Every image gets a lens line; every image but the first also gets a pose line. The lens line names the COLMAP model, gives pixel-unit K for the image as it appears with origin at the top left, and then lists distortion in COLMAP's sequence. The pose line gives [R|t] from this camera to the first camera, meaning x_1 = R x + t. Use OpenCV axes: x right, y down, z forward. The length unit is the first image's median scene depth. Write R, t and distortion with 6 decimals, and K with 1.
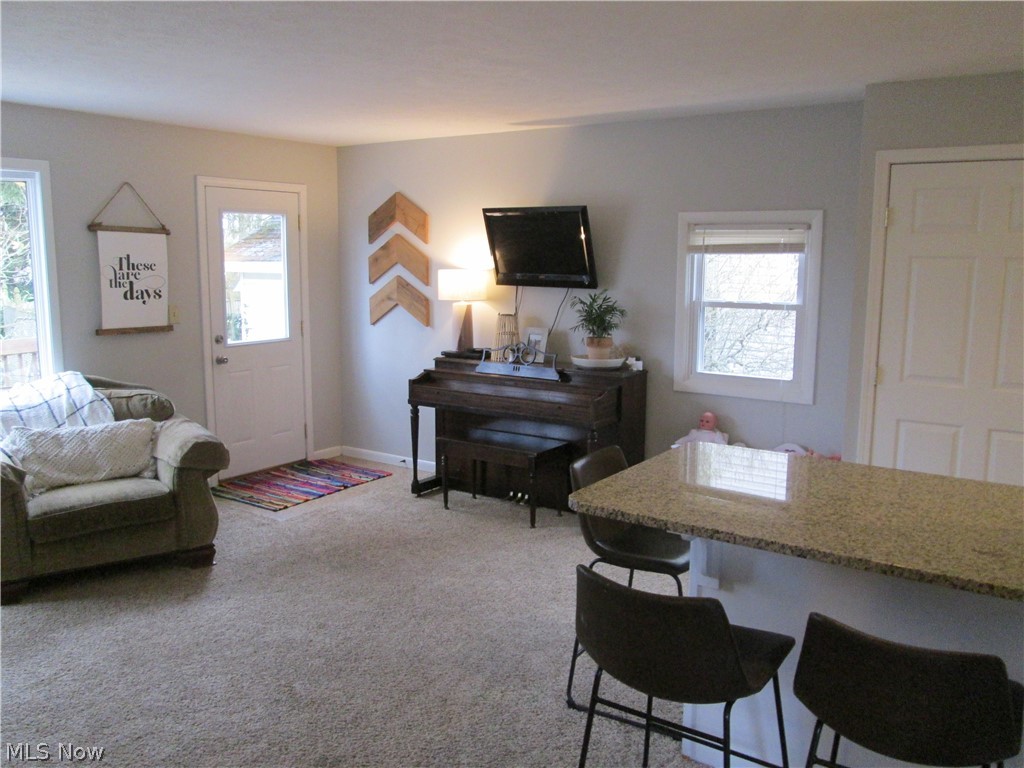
lens RADIAL K [[859.6, 0, 512.0], [0, 859.6, 384.0], [0, 0, 1]] dist [-0.034503, 0.010121]
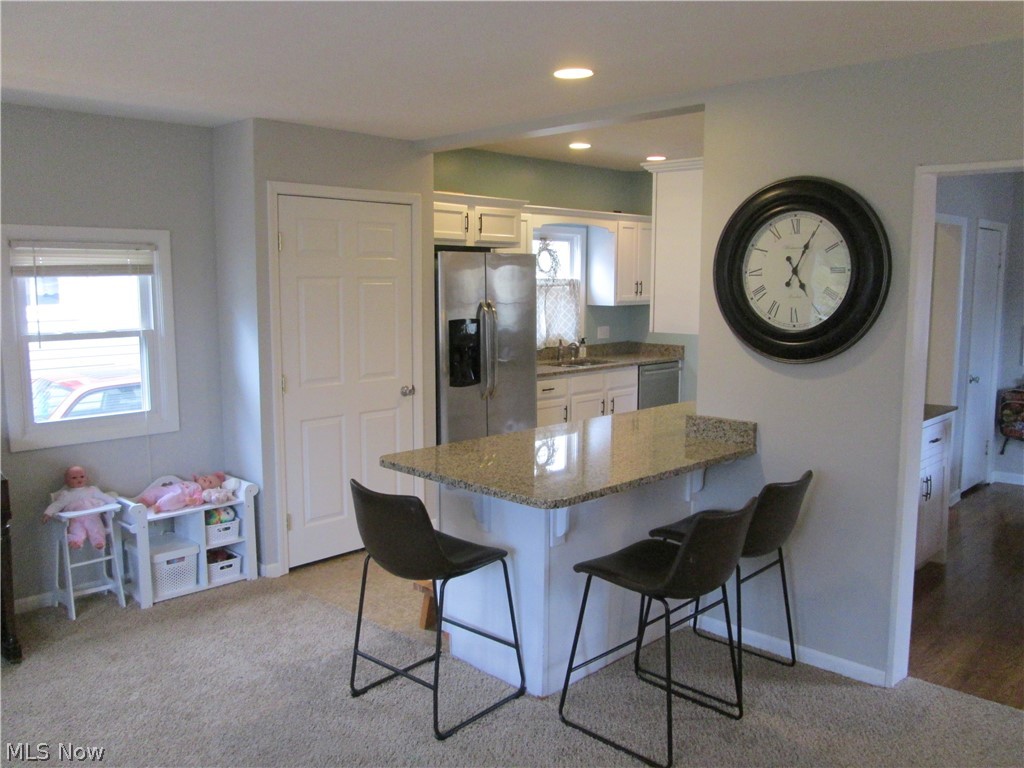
lens RADIAL K [[859.6, 0, 512.0], [0, 859.6, 384.0], [0, 0, 1]] dist [-0.034503, 0.010121]
pose [[0.166849, -0.126648, 0.977815, -0.522450], [0.150632, 0.983349, 0.101662, -0.068559], [-0.974408, 0.130328, 0.183148, 0.442855]]
